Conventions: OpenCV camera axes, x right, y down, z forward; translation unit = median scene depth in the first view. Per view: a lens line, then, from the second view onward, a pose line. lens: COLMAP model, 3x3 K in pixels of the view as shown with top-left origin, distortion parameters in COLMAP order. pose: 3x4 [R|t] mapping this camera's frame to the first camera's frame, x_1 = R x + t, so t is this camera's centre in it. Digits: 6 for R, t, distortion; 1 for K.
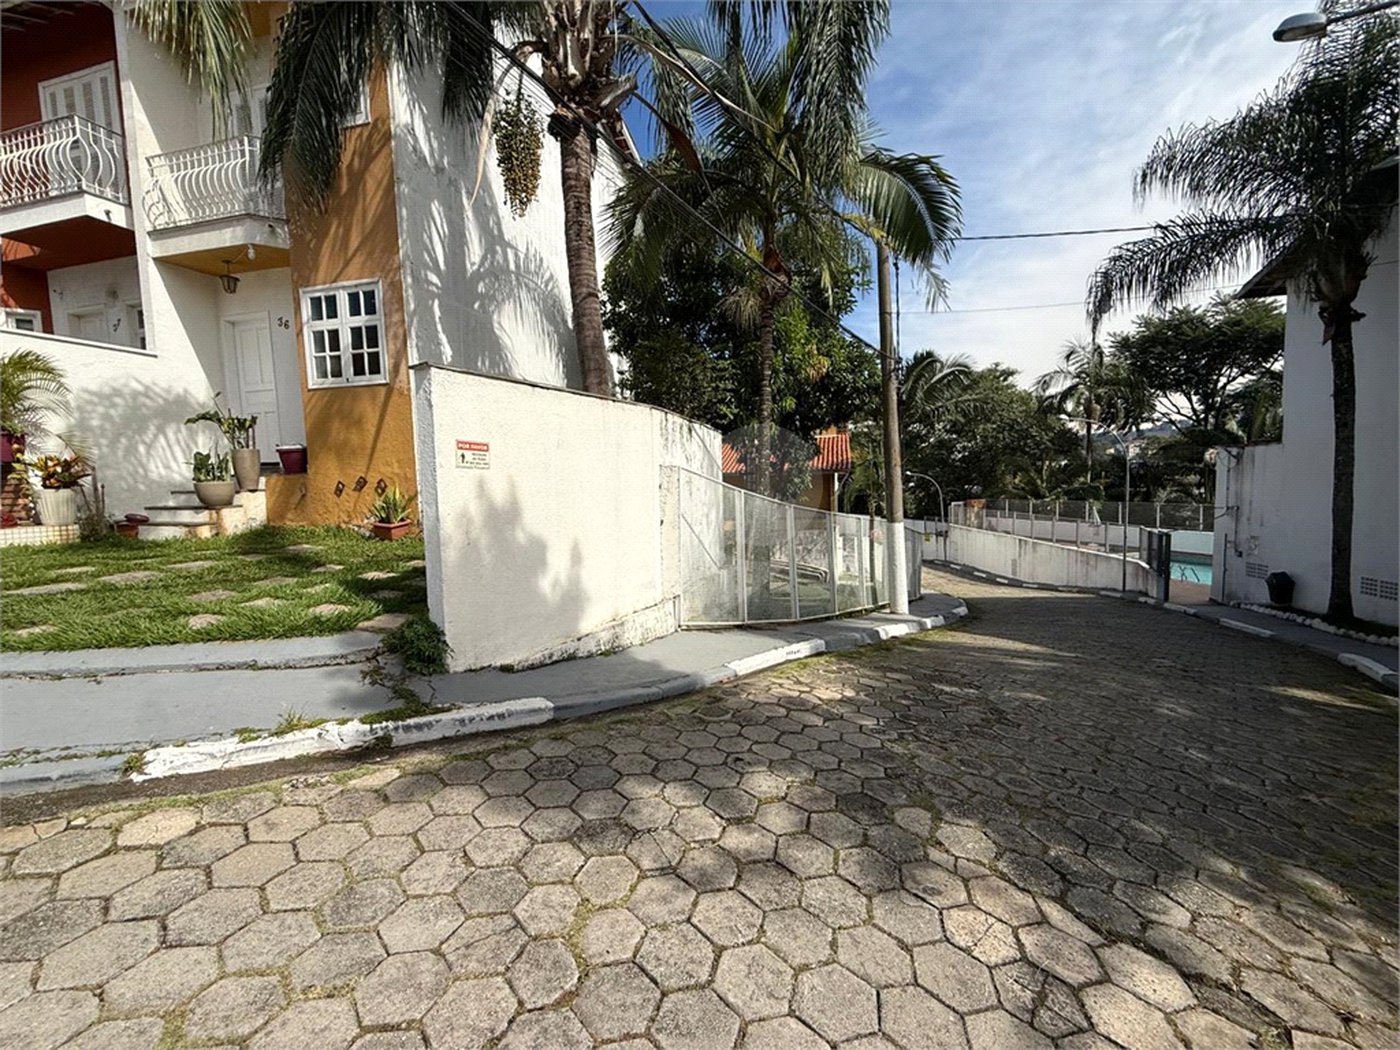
lens RADIAL K [[556.1, 0, 698.2], [0, 556.1, 524.8], [0, 0, 1]] dist [-0.001472, 0.000302]
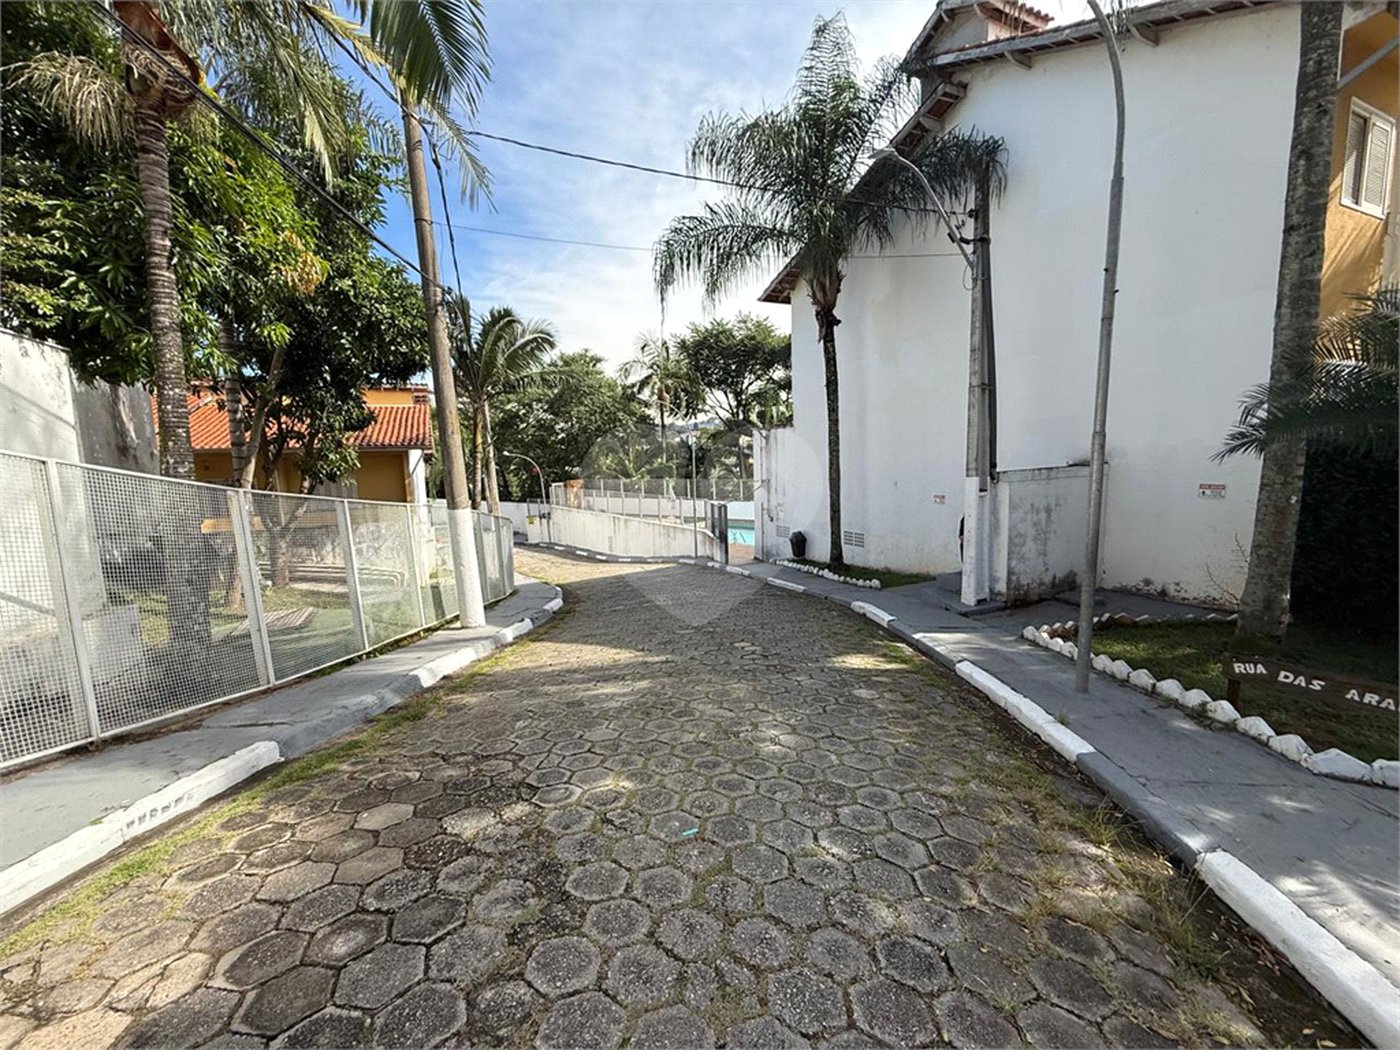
lens RADIAL K [[556.5, 0, 697.0], [0, 556.5, 524.4], [0, 0, 1]] dist [0.000202, 0.000216]
pose [[0.784175, -0.071100, 0.616453, 0.109824], [0.053413, 0.997461, 0.047099, -0.001103], [-0.618237, -0.004007, 0.785982, 0.160810]]
